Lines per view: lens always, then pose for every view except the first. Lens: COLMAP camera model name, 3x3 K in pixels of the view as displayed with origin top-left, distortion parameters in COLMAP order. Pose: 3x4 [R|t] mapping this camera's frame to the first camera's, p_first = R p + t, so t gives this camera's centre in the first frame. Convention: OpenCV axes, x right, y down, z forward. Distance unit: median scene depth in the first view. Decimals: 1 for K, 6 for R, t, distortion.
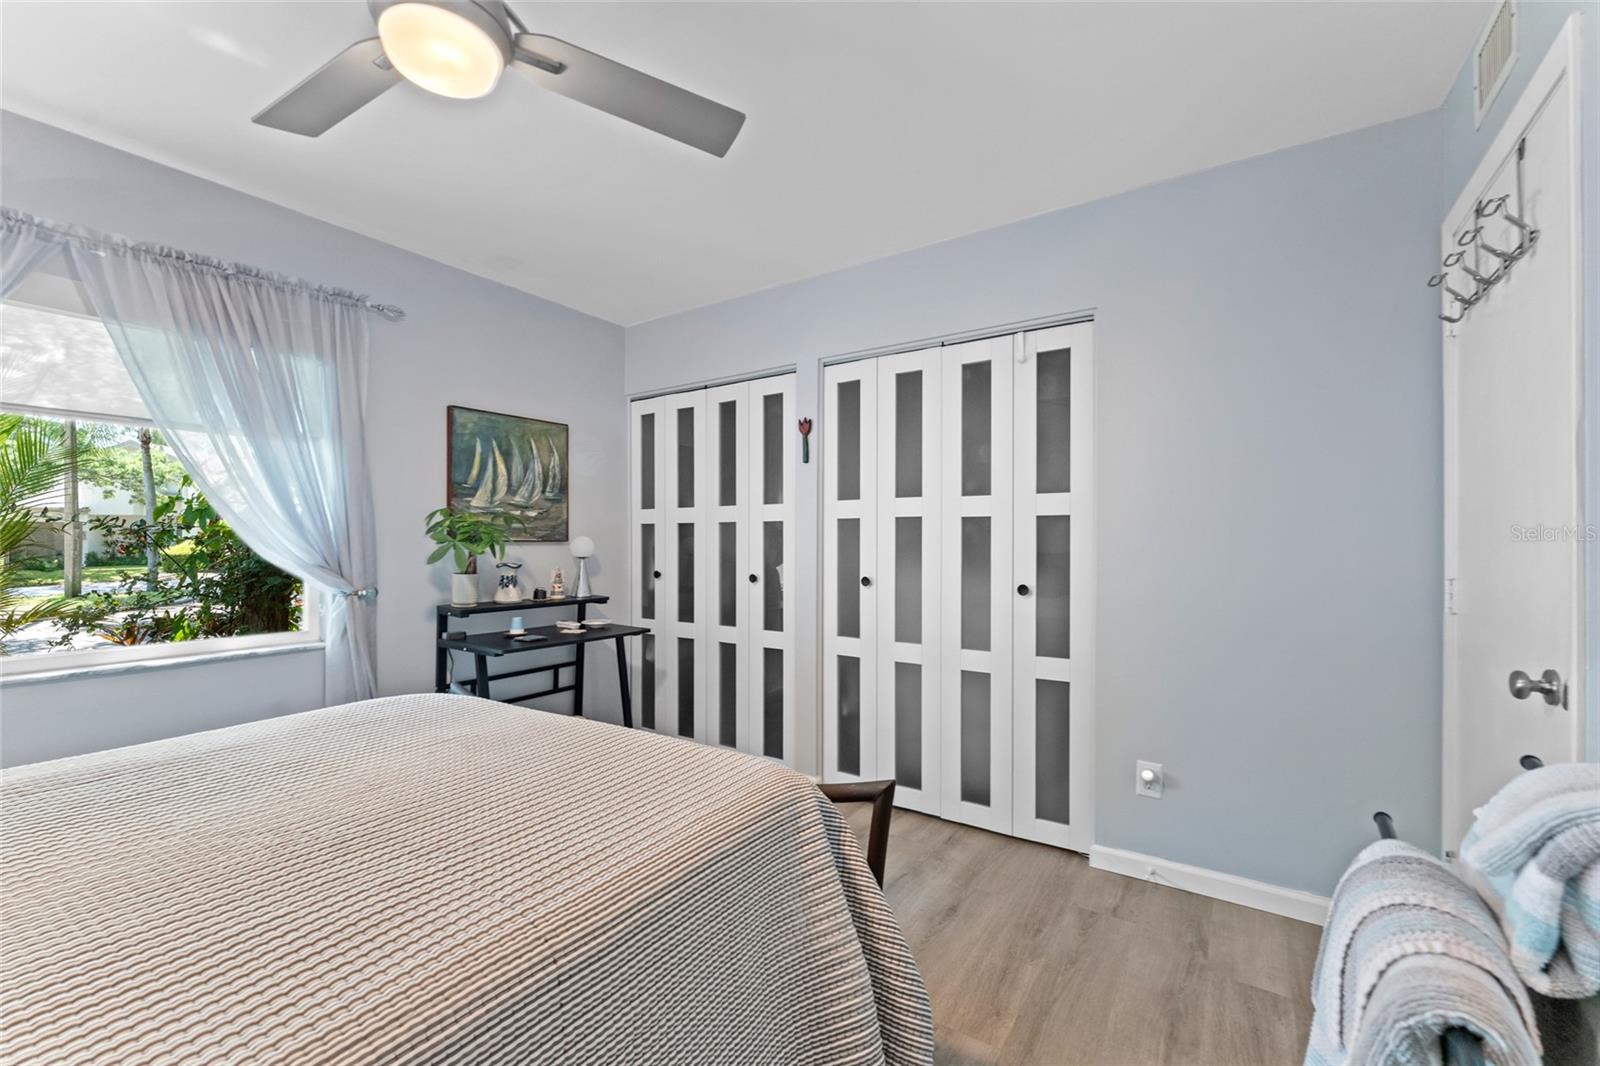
lens RADIAL K [[654.8, 0, 801.2], [0, 654.8, 547.0], [0, 0, 1]] dist [-0.004375, 0.001793]
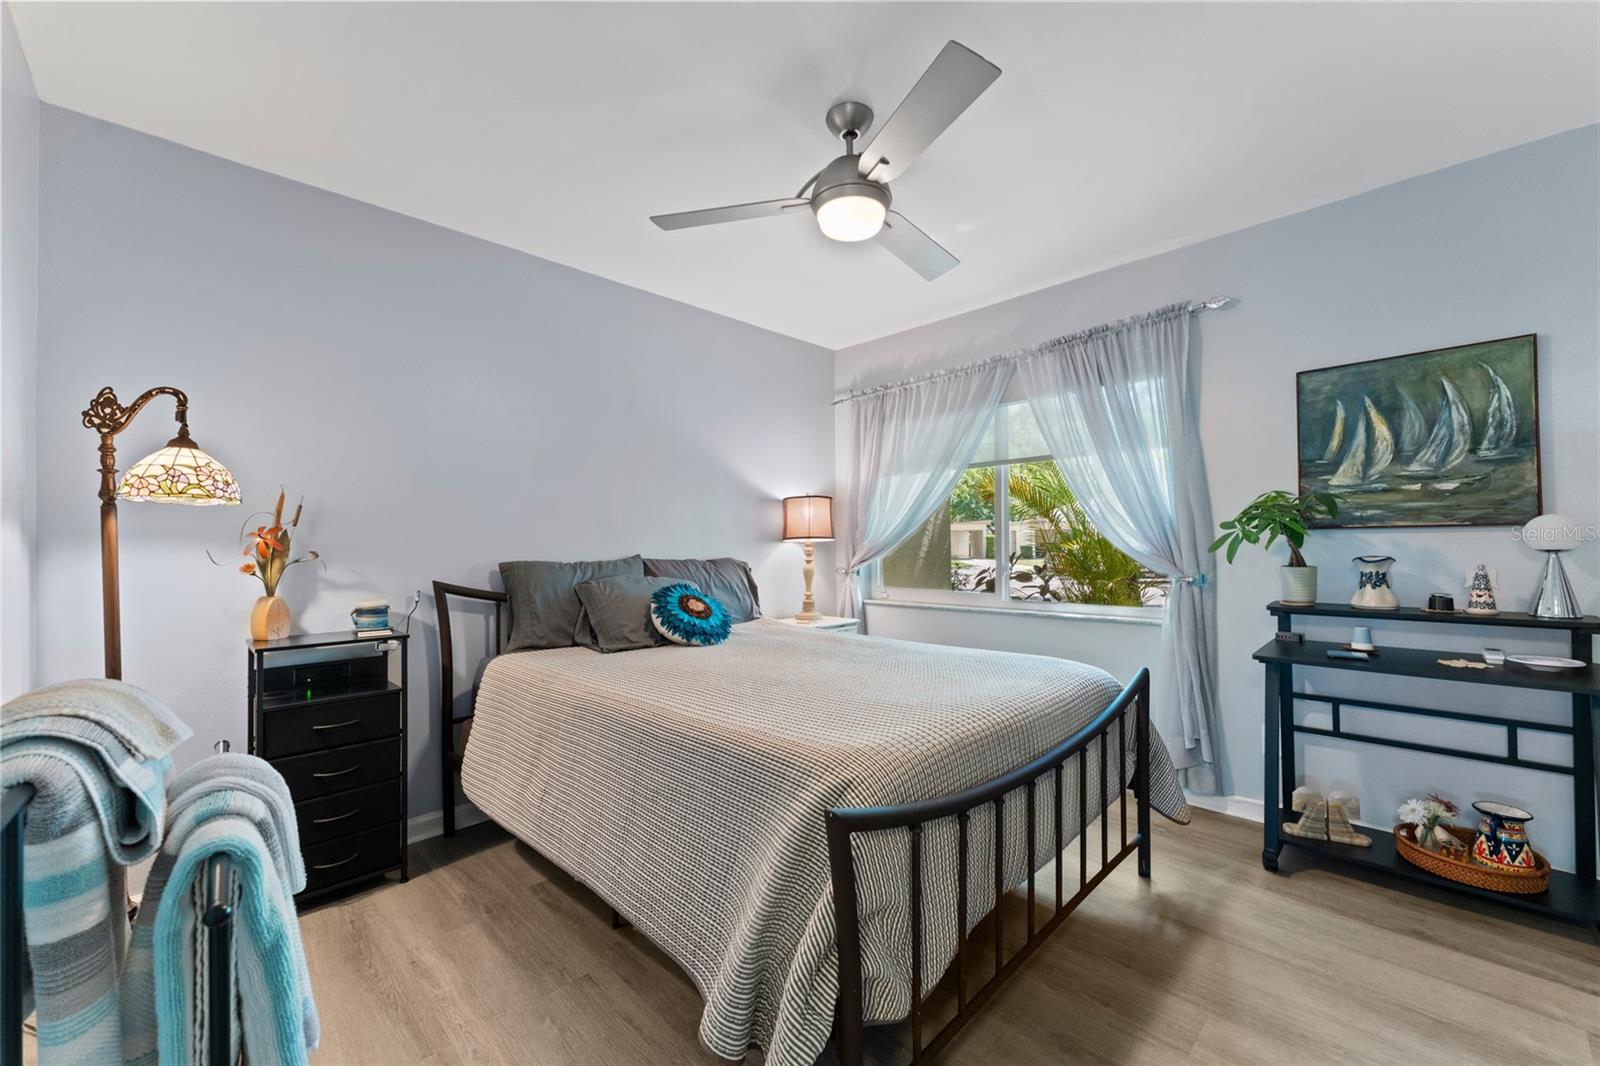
lens RADIAL K [[612.0, 0, 797.0], [0, 612.0, 538.9], [0, 0, 1]] dist [-0.000106, -0.000033]
pose [[-0.189955, -0.010498, -0.981737, 0.359526], [-0.001016, 0.999944, -0.010496, 0.012802], [0.981792, -0.000996, -0.189955, 0.463936]]
